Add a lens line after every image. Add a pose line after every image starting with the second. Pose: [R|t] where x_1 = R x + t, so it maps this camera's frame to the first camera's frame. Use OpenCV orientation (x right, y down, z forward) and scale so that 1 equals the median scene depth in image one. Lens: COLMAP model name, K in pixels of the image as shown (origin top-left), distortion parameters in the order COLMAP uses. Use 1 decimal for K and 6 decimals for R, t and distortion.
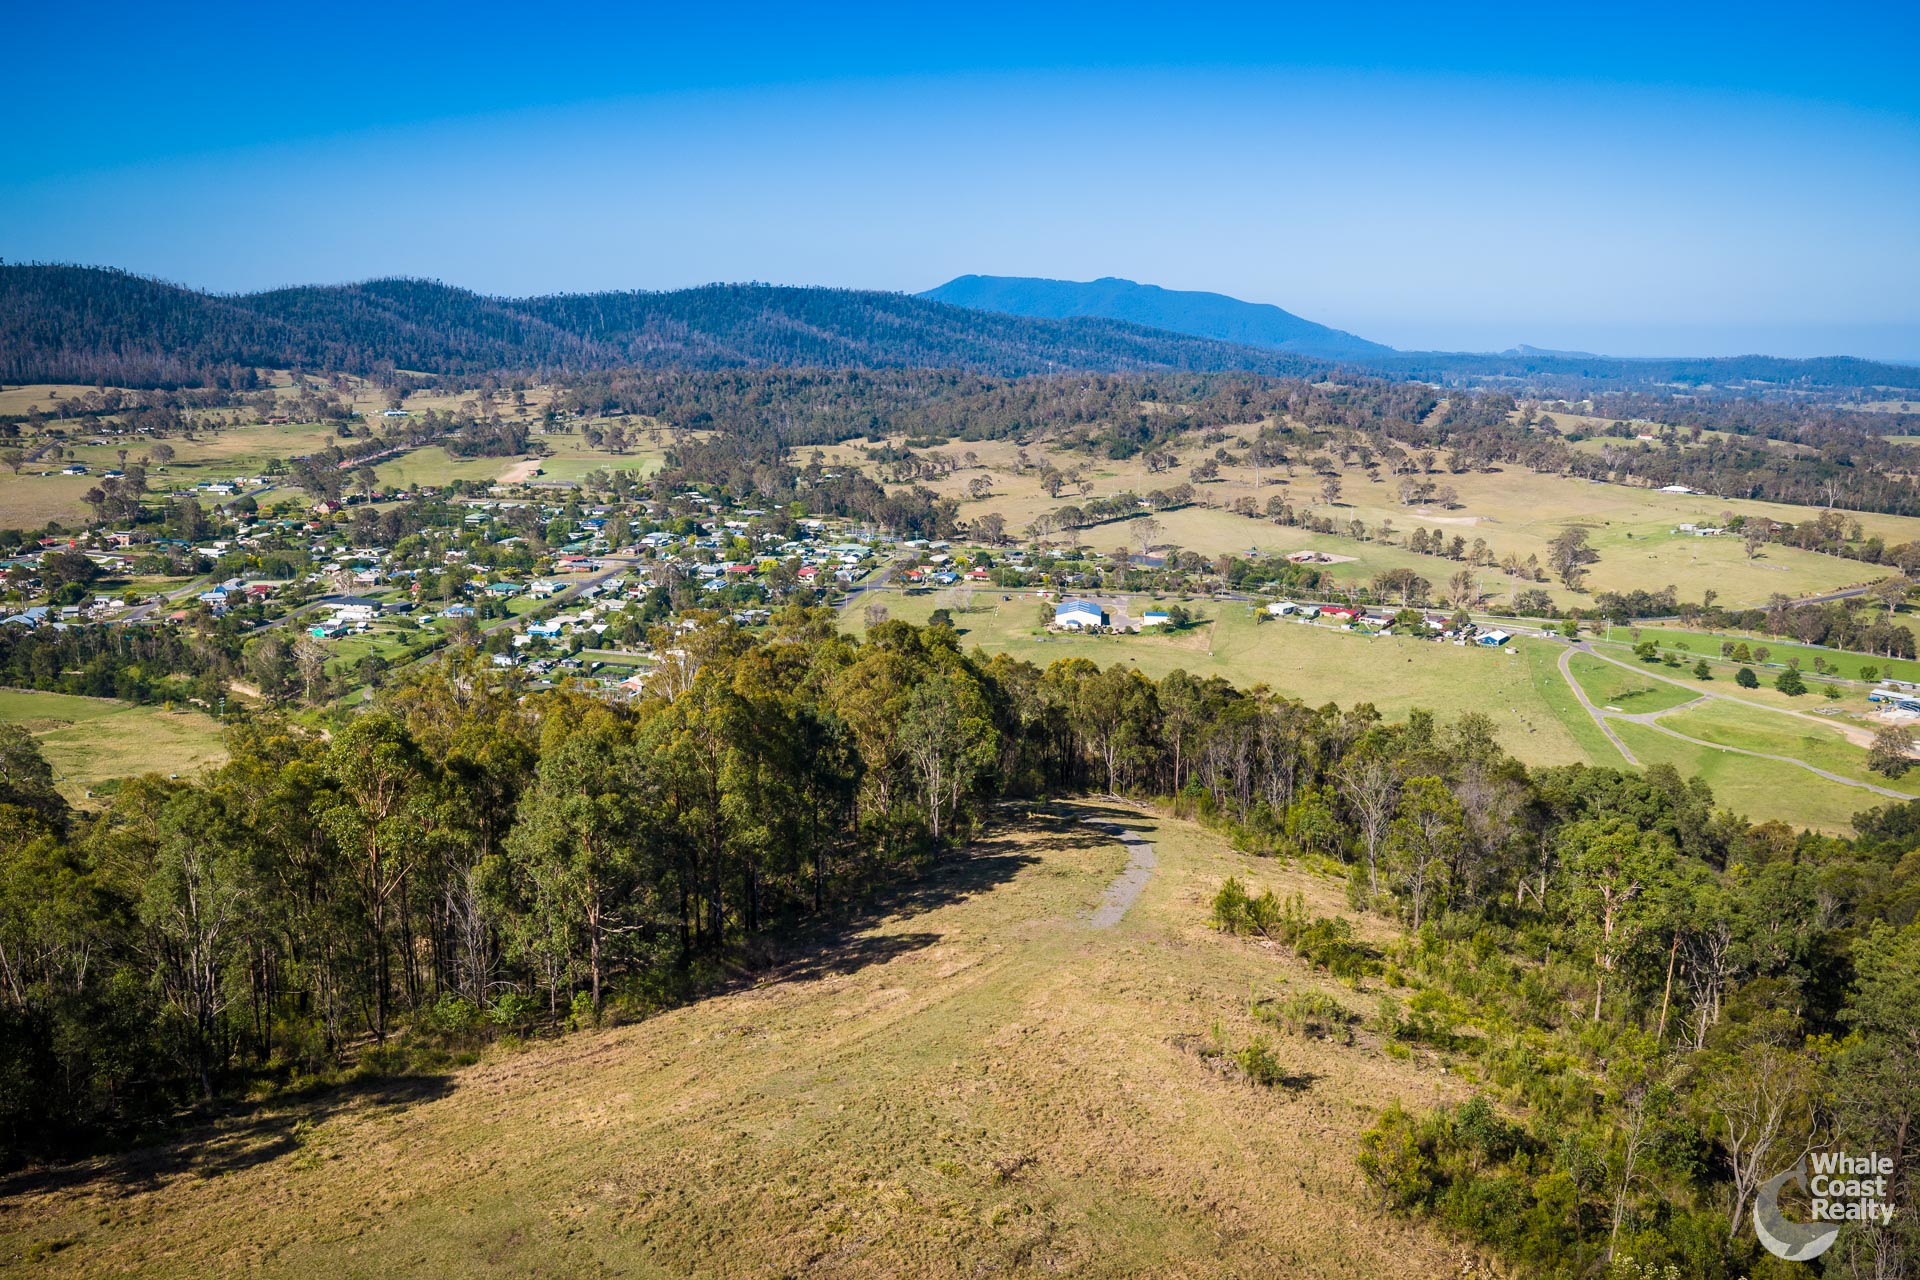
lens RADIAL K [[1582.6, 0, 963.4], [0, 1582.6, 644.9], [0, 0, 1]] dist [0.028646, -0.052732]
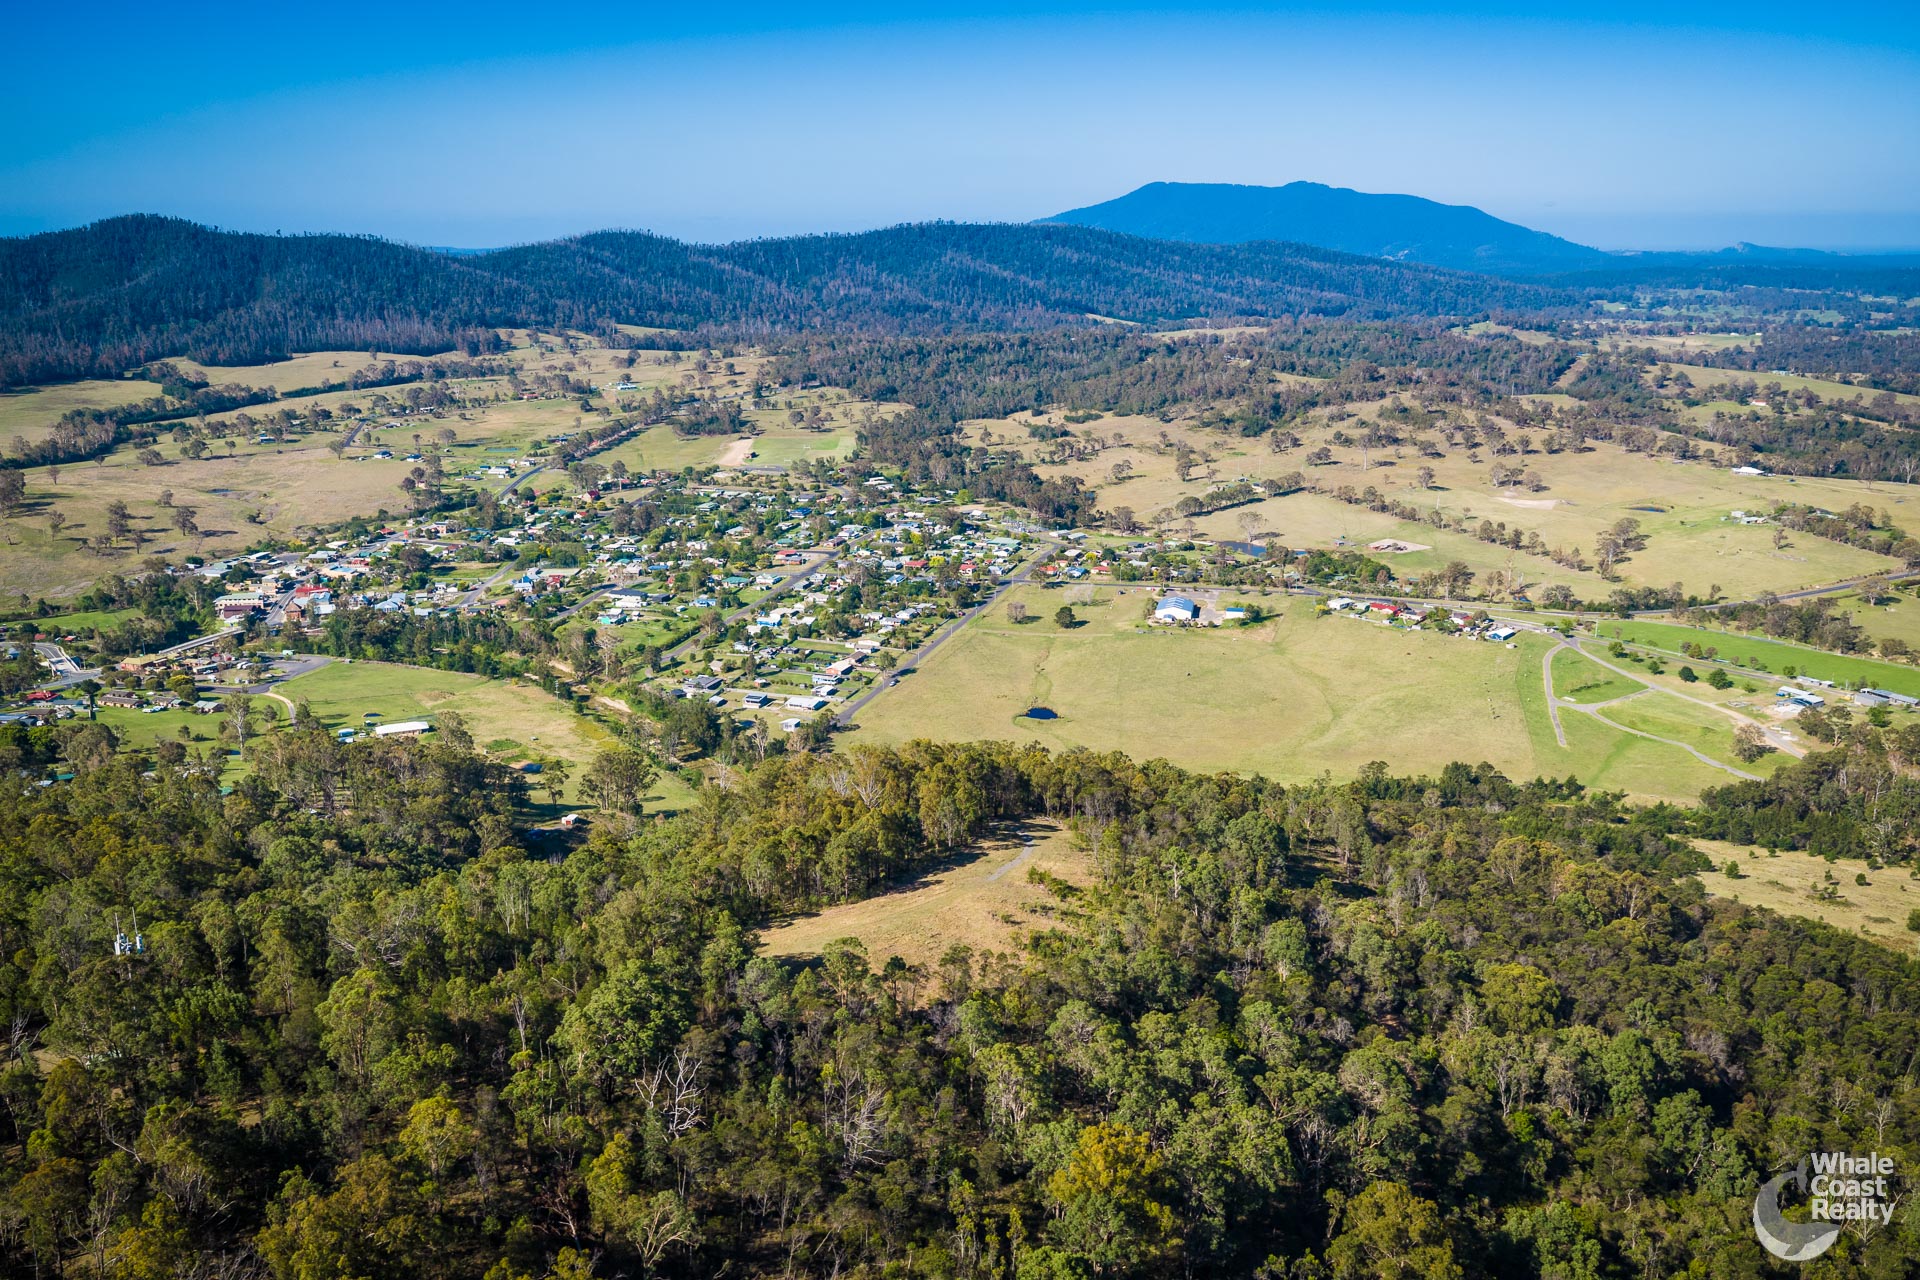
lens RADIAL K [[1582.6, 0, 963.4], [0, 1582.6, 644.9], [0, 0, 1]] dist [0.028646, -0.052732]
pose [[0.993071, 0.011484, -0.116958, 0.033867], [-0.004471, 0.998185, 0.060049, -0.042358], [0.117435, -0.059110, 0.991320, -0.187479]]
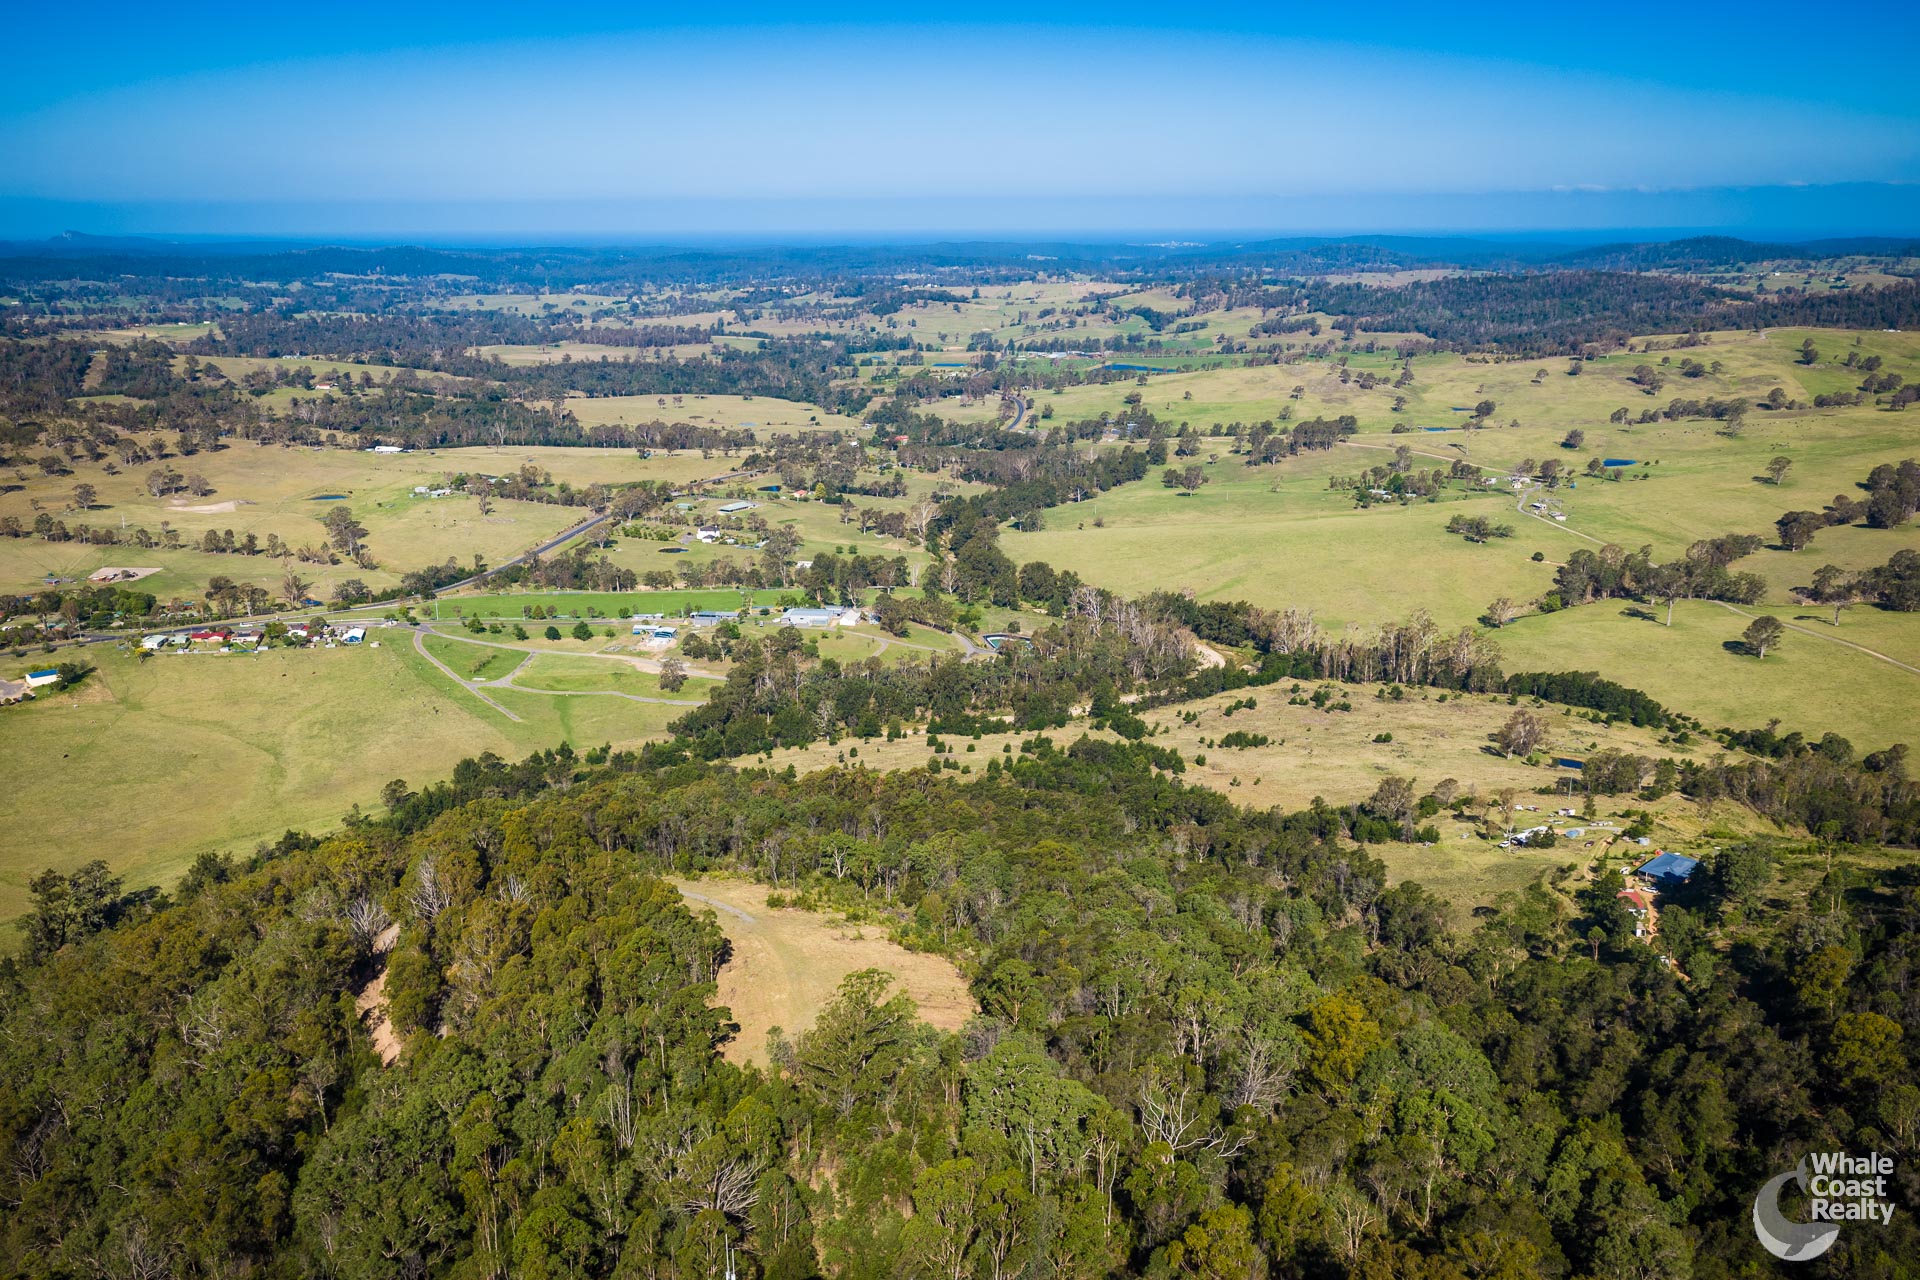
lens RADIAL K [[1602.7, 0, 960.0], [0, 1602.7, 640.0], [0, 0, 1]] dist [0.031586, -0.058875]
pose [[0.673648, -0.203243, 0.710556, -0.141809], [0.153487, 0.978954, 0.134499, -0.058422], [-0.722938, 0.018456, 0.690666, -0.118036]]
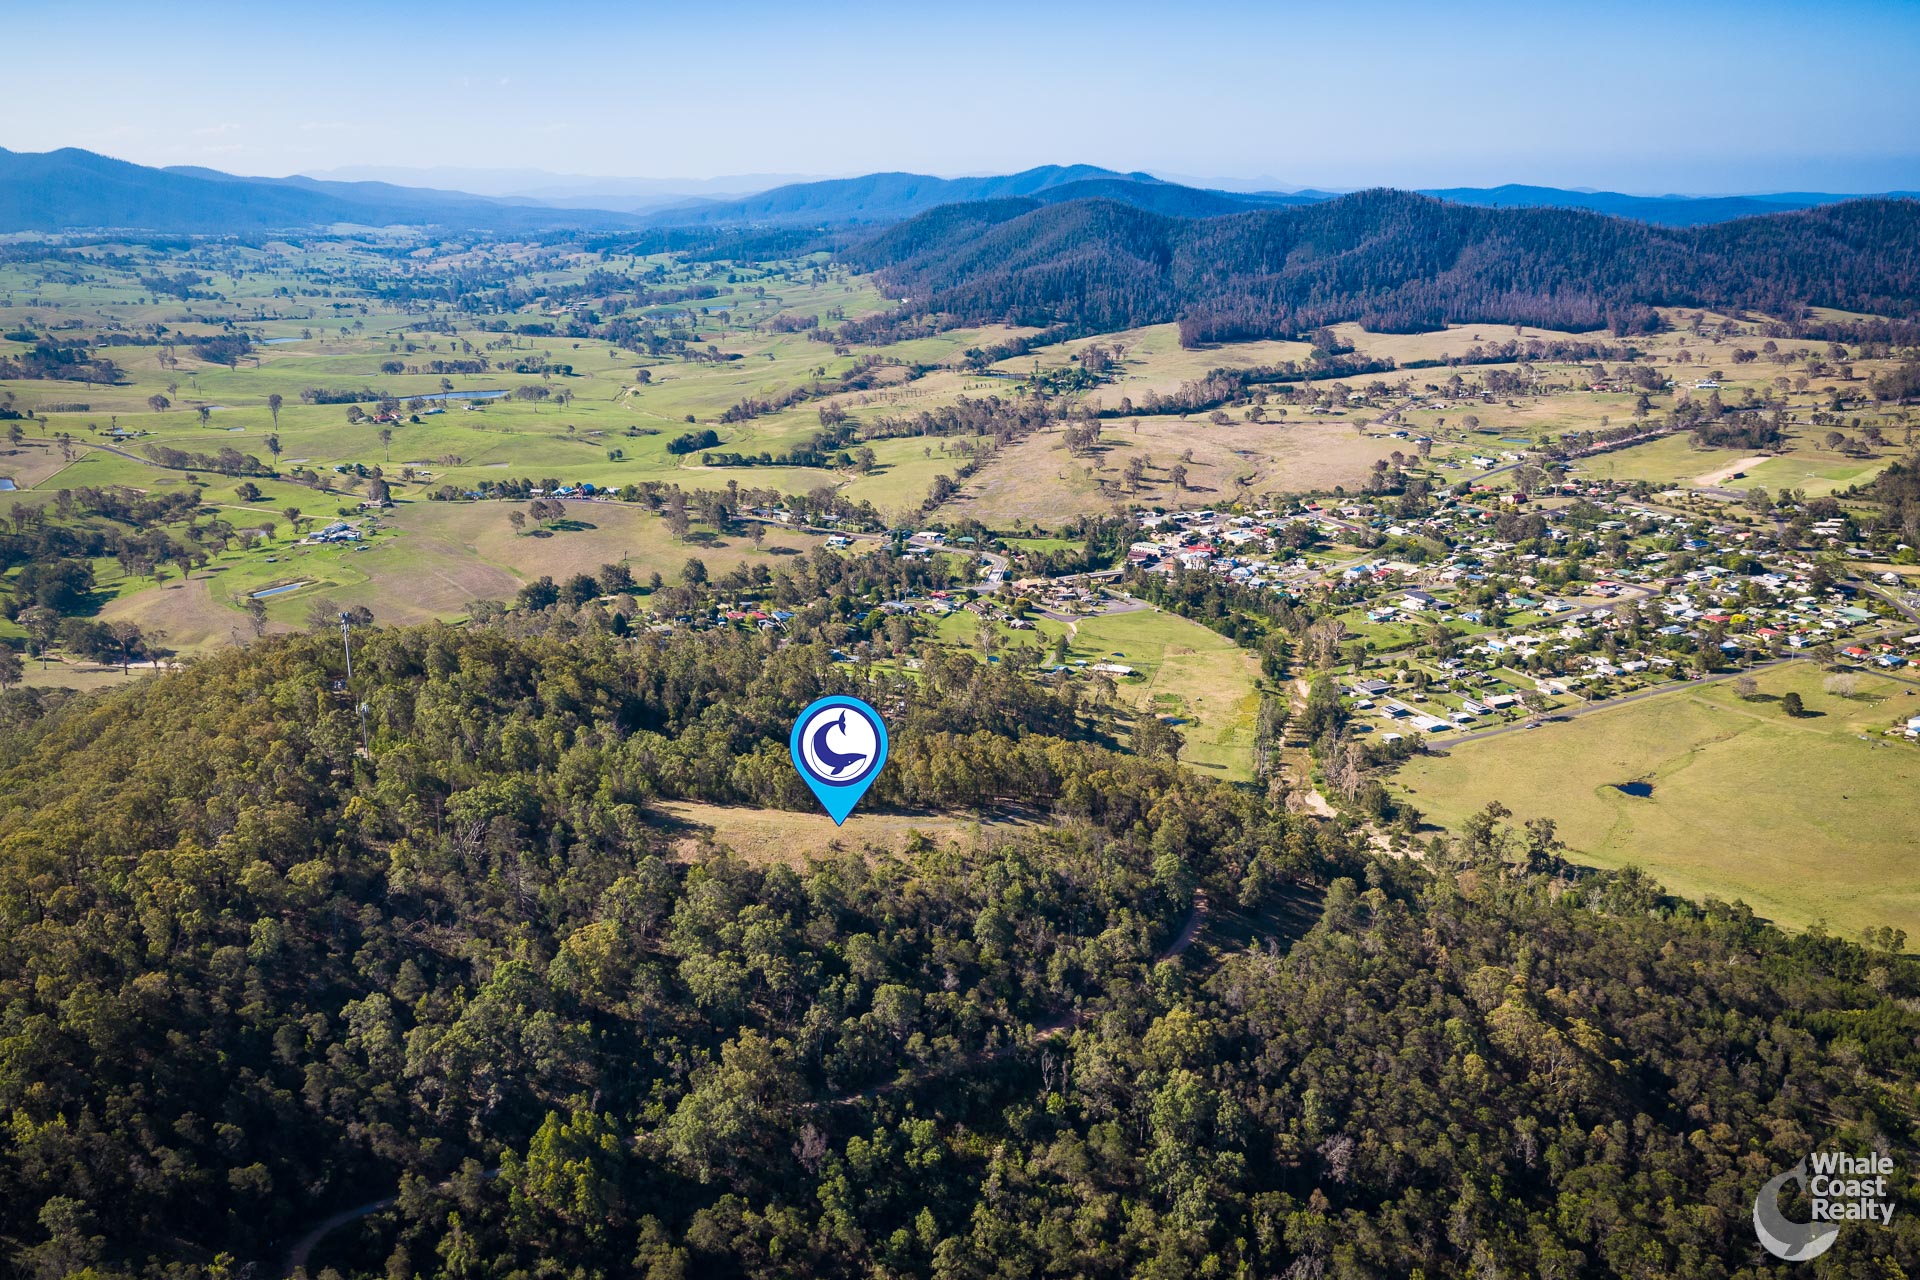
lens RADIAL K [[1591.0, 0, 964.3], [0, 1591.0, 646.7], [0, 0, 1]] dist [0.030596, -0.055454]
pose [[0.611556, 0.202920, -0.764737, 0.324829], [-0.135426, 0.979135, 0.151510, -0.096630], [0.779525, 0.010908, 0.626276, -0.160650]]
